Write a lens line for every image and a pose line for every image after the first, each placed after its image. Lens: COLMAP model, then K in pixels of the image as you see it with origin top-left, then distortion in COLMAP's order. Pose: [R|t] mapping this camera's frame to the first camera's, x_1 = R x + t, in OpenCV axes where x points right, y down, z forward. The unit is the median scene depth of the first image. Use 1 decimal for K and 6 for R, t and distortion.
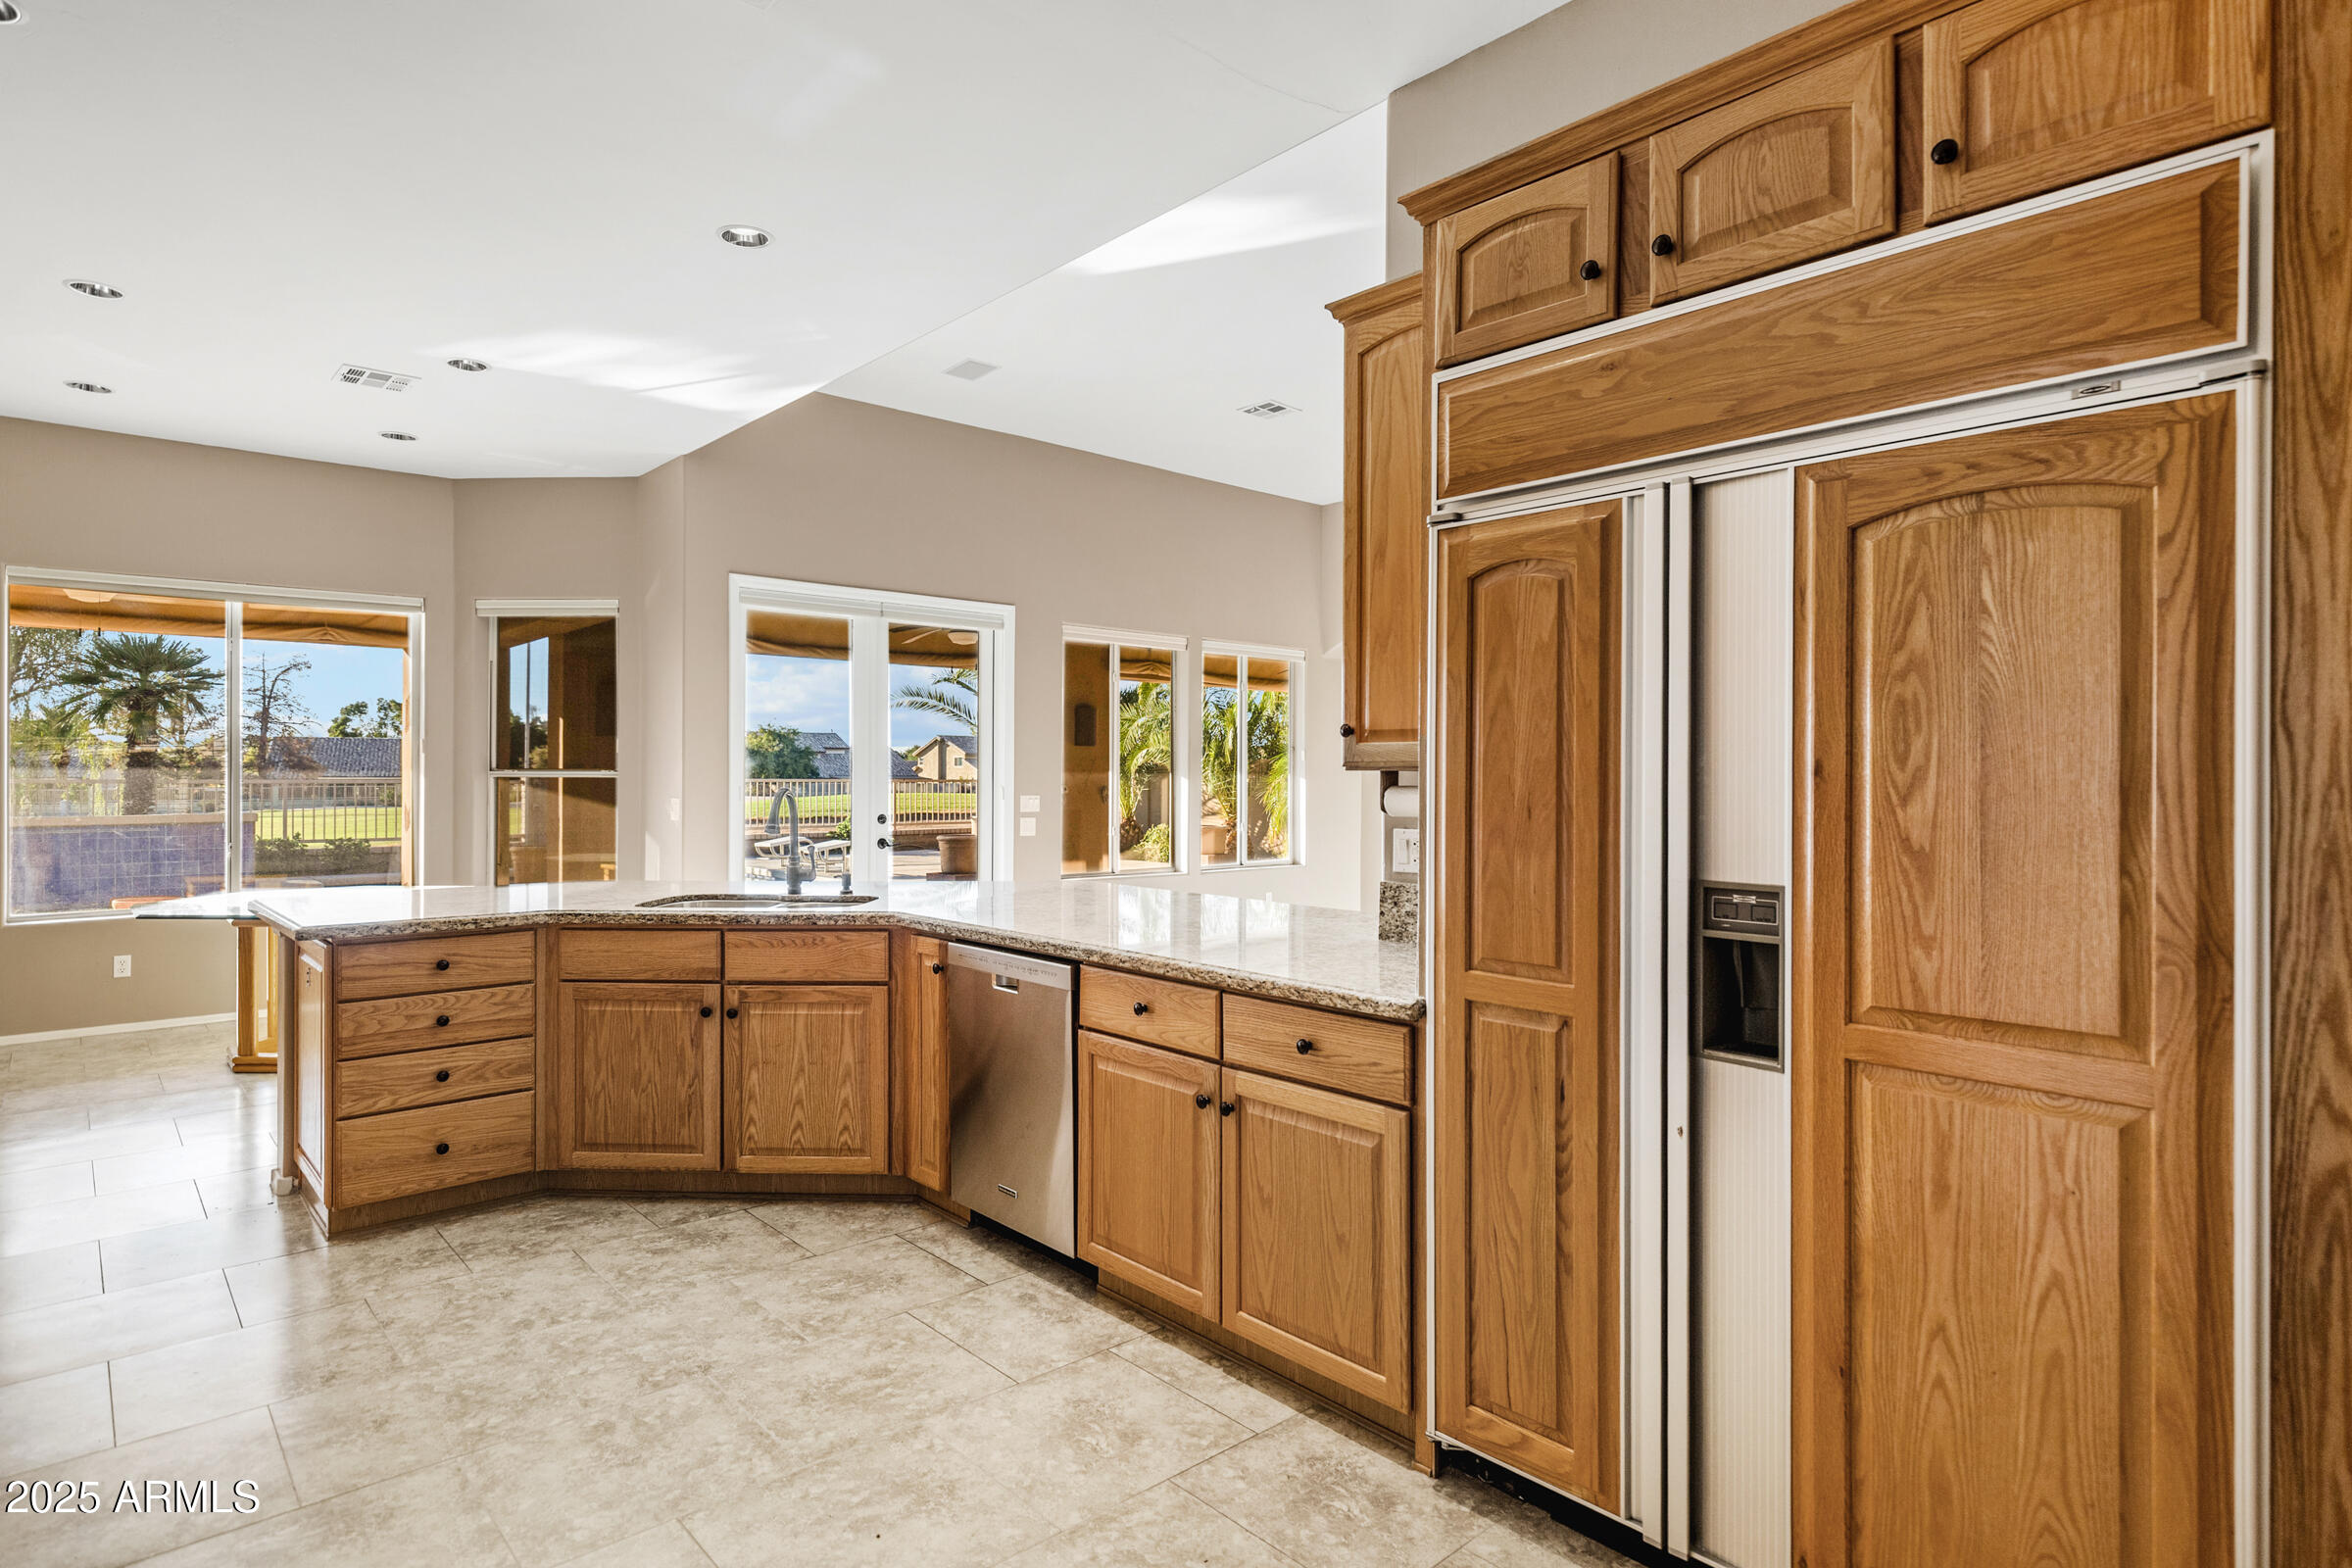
lens RADIAL K [[1222.3, 0, 1239.2], [0, 1222.3, 765.7], [0, 0, 1]] dist [0.001026, 0.000464]
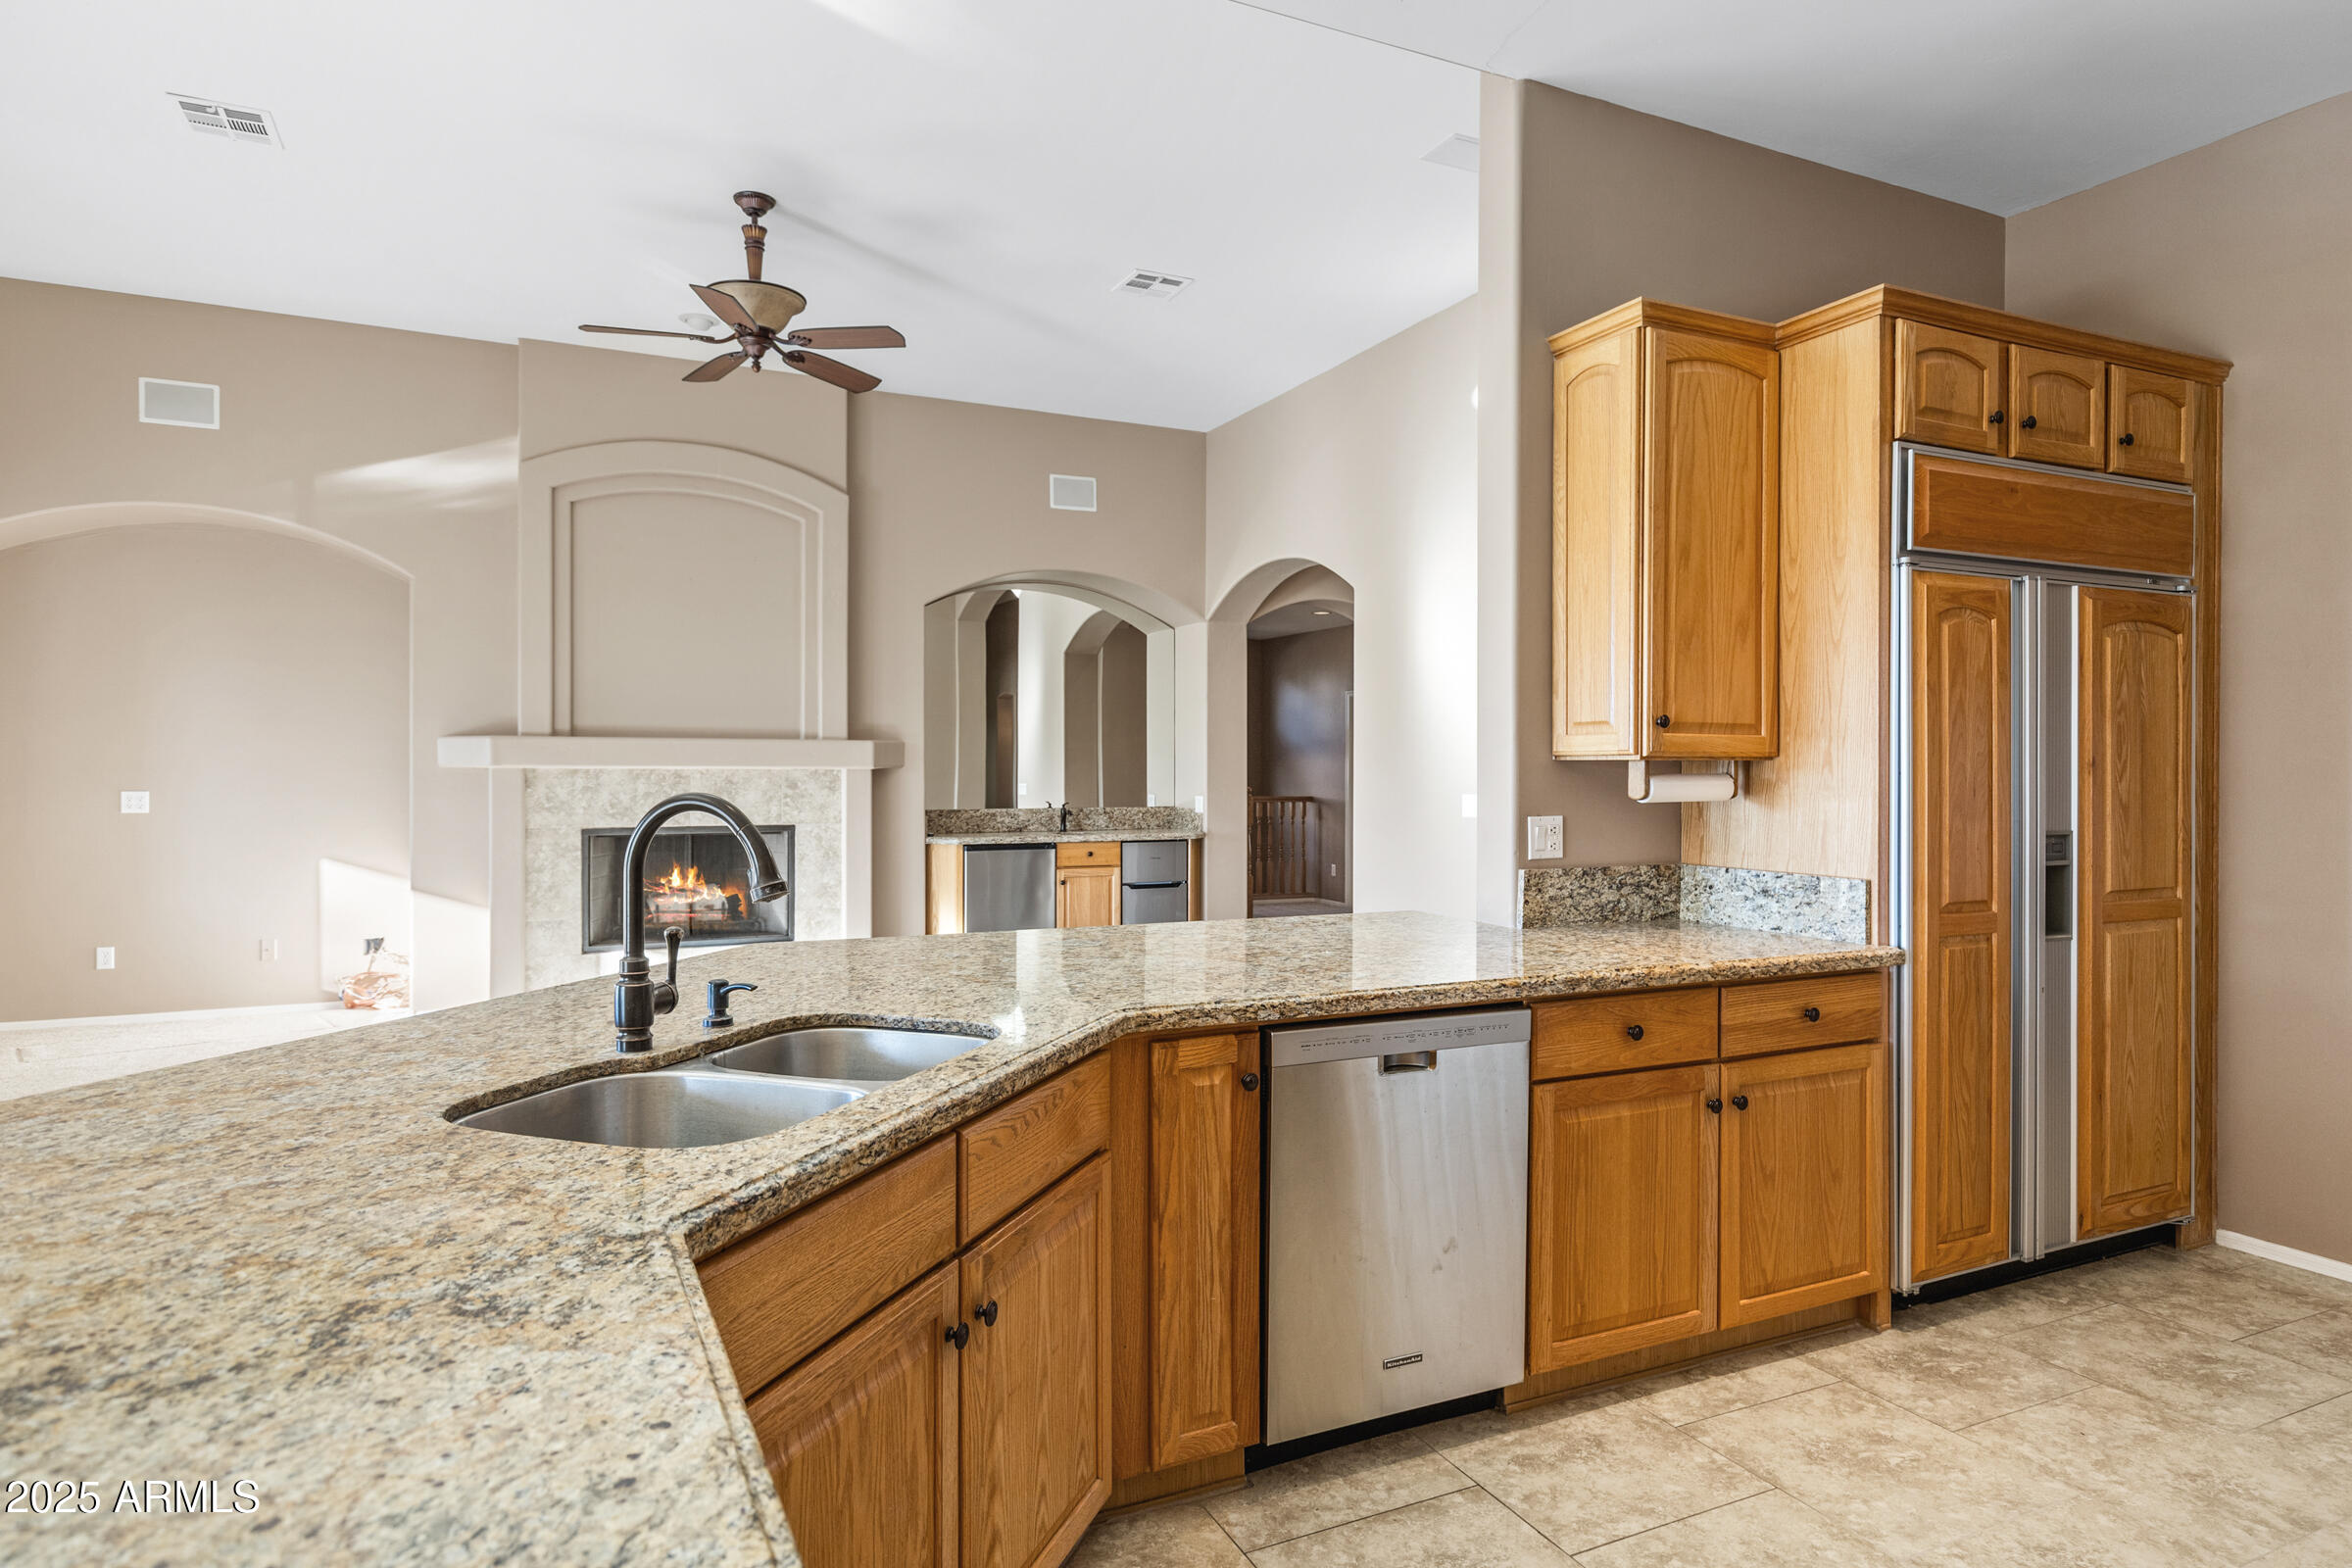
lens RADIAL K [[1292.4, 0, 1154.1], [0, 1292.4, 765.5], [0, 0, 1]] dist [0.002395, -0.000603]
pose [[0.331282, -0.001743, 0.943530, -0.875611], [-0.008947, 0.999948, 0.004989, 0.006160], [-0.943489, -0.010095, 0.331249, 0.840803]]
